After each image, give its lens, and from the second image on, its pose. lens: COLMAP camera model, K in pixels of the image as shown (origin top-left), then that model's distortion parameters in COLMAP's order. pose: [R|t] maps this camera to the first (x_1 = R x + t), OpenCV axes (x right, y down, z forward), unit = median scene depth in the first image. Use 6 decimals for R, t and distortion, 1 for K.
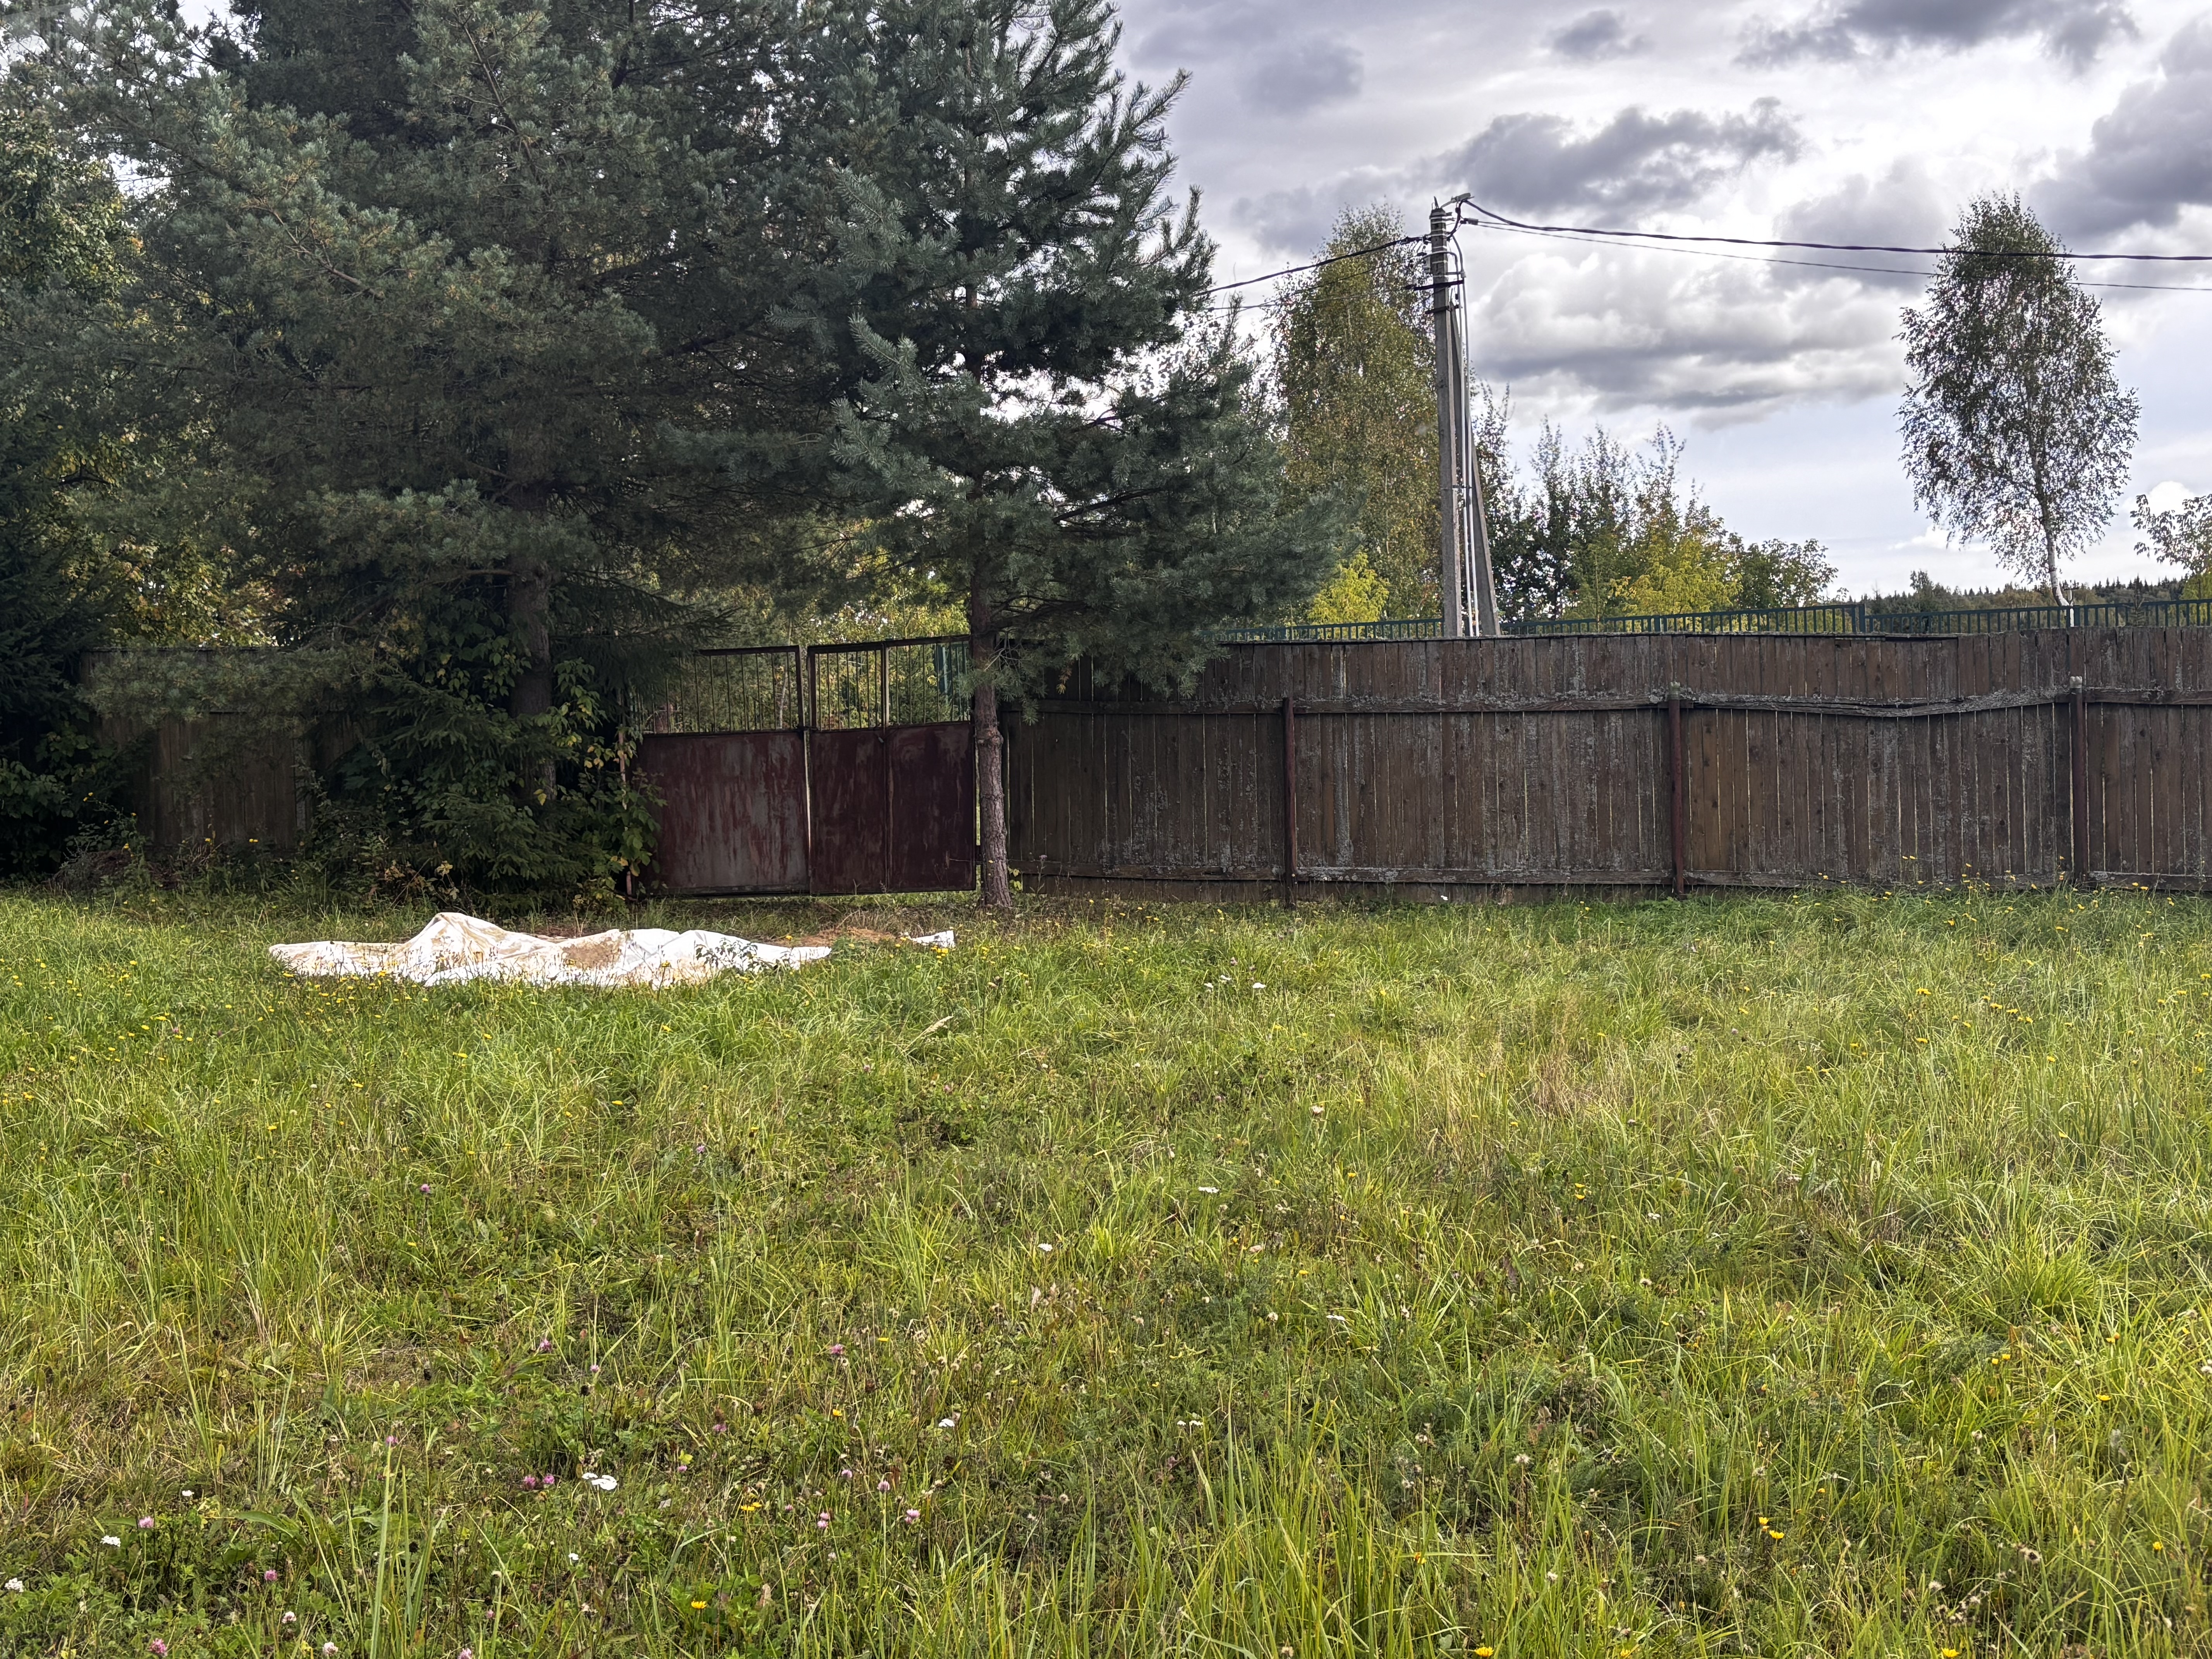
lens RADIAL K [[2666.6, 0, 1099.3], [0, 2666.6, 845.4], [0, 0, 1]] dist [0.051035, 0.000000]
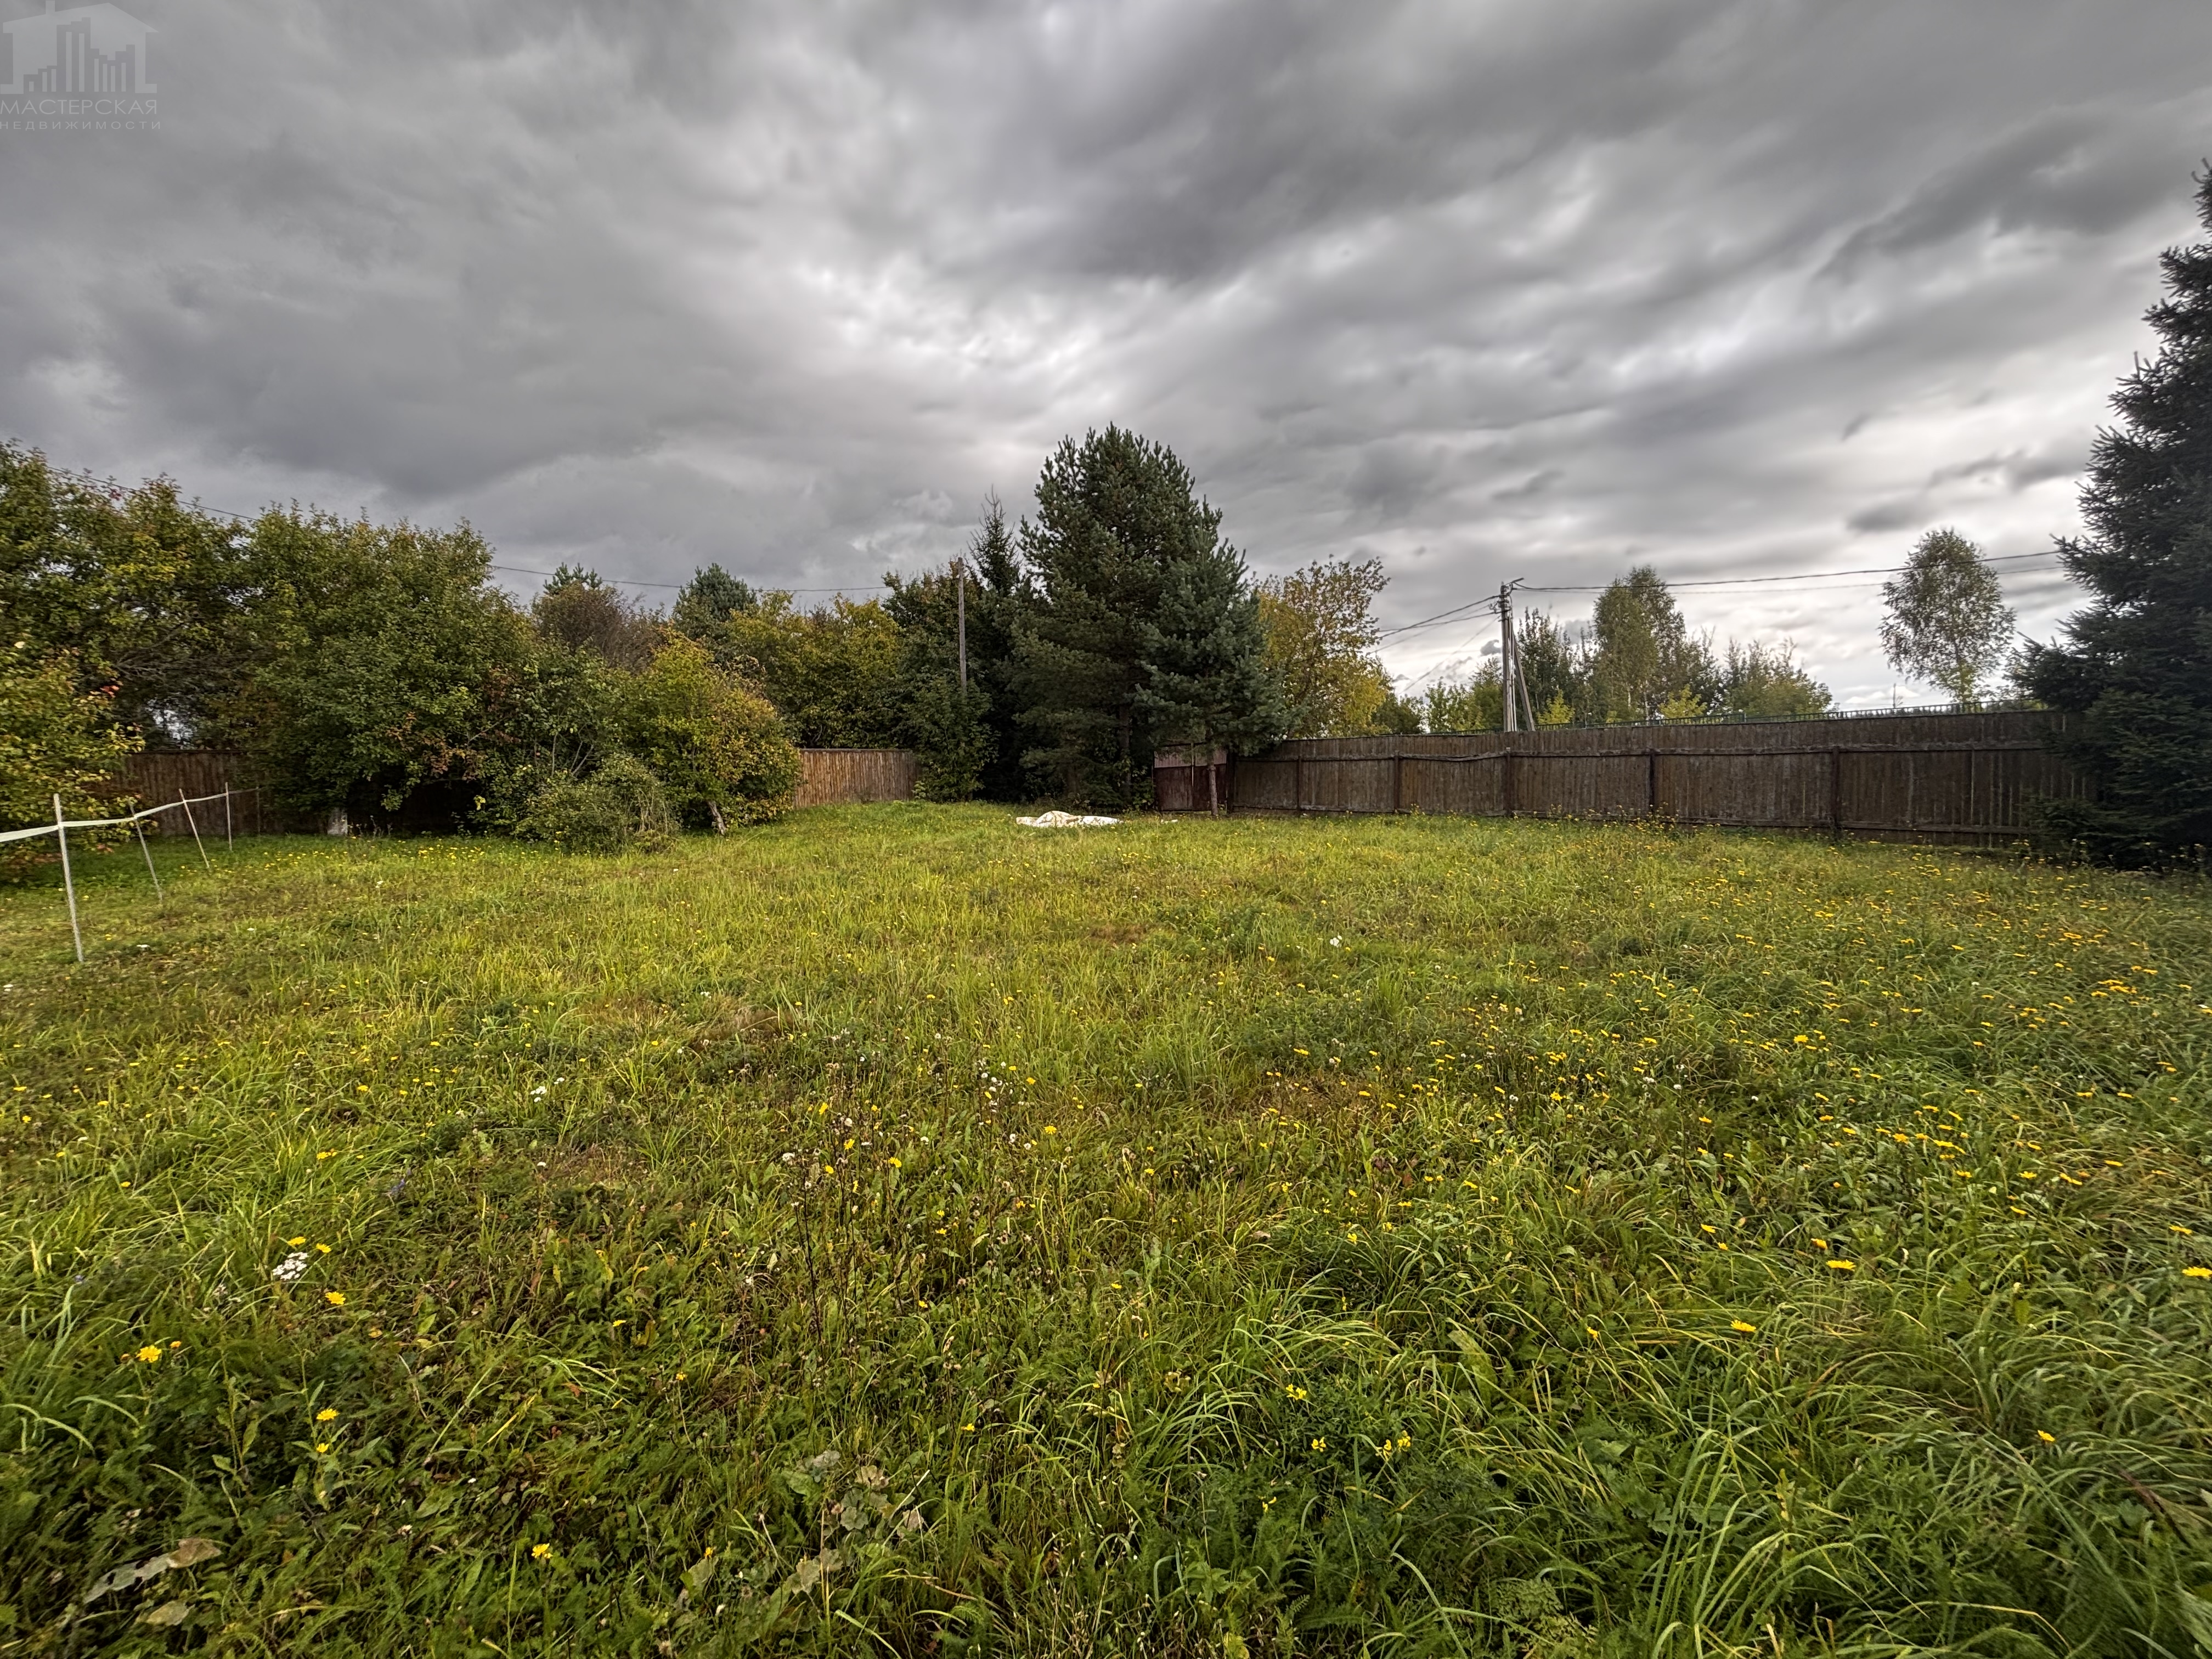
lens RADIAL K [[887.5, 0, 1102.5], [0, 887.5, 834.8], [0, 0, 1]] dist [-0.006959, 0.000140]
pose [[0.843276, 0.037023, -0.536204, 0.482452], [-0.016712, 0.998949, 0.042691, 0.001366], [0.537221, -0.027040, 0.843008, -0.106552]]
